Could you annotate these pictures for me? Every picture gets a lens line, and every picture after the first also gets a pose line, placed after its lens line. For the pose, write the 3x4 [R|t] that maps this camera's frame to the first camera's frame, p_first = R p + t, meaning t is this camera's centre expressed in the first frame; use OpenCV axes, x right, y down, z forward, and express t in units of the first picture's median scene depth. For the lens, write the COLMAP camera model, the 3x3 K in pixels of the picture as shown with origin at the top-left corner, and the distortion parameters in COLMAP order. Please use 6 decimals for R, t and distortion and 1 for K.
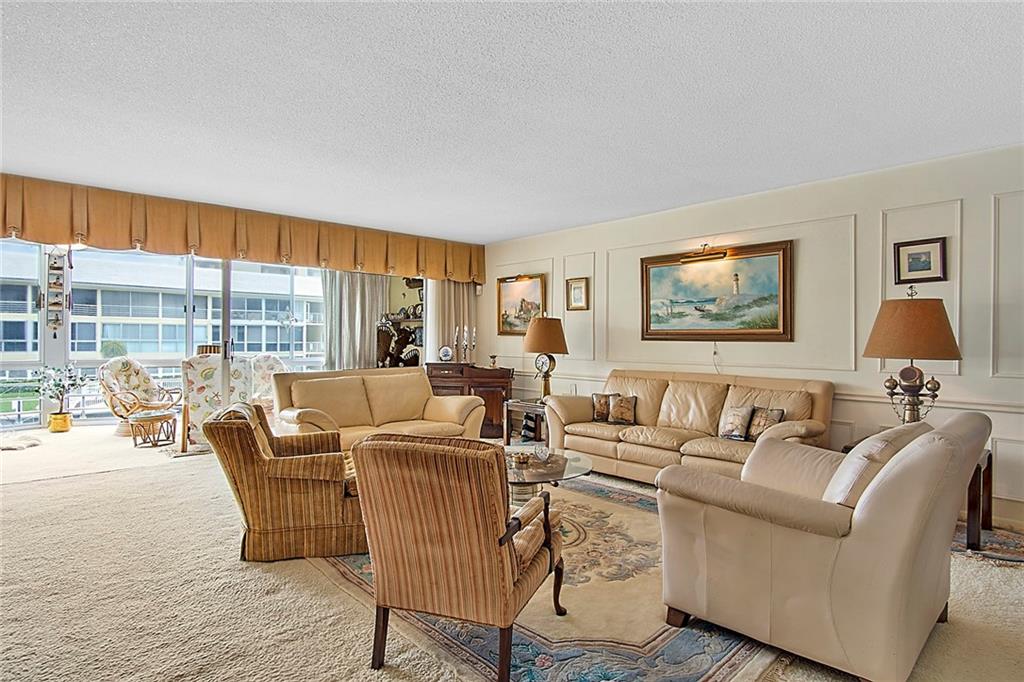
lens RADIAL K [[549.9, 0, 504.5], [0, 549.9, 343.1], [0, 0, 1]] dist [-0.023907, -0.000008]
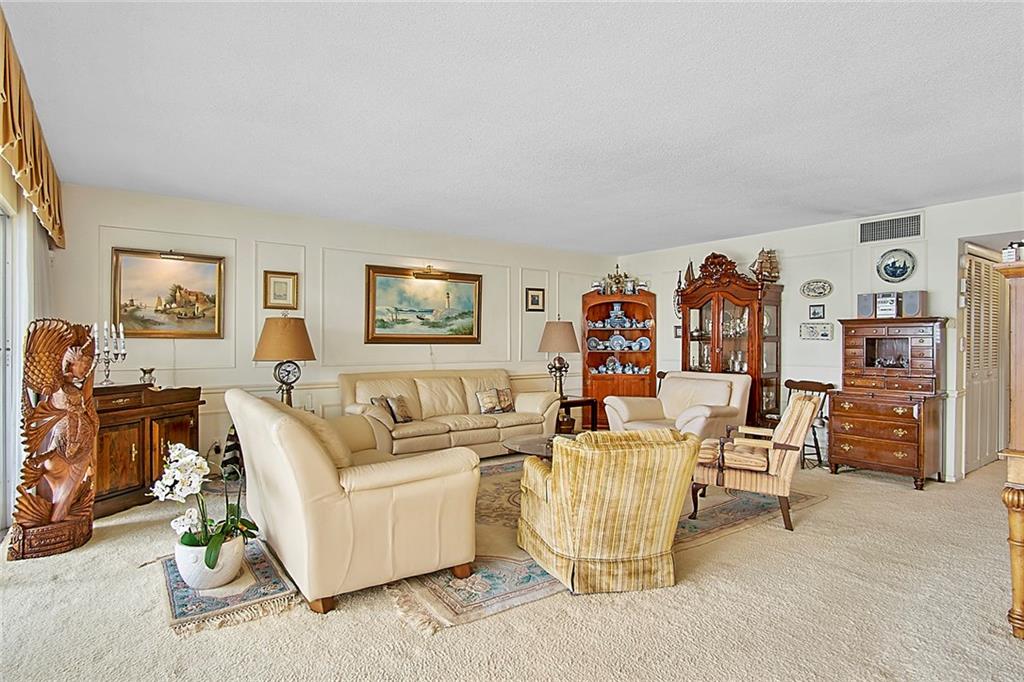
lens RADIAL K [[549.9, 0, 514.5], [0, 549.9, 345.5], [0, 0, 1]] dist [-0.023907, -0.000008]
pose [[0.083720, -0.008633, 0.996452, -0.825912], [0.008289, 0.999934, 0.007967, -0.008758], [-0.996455, 0.007593, 0.083786, 0.689861]]
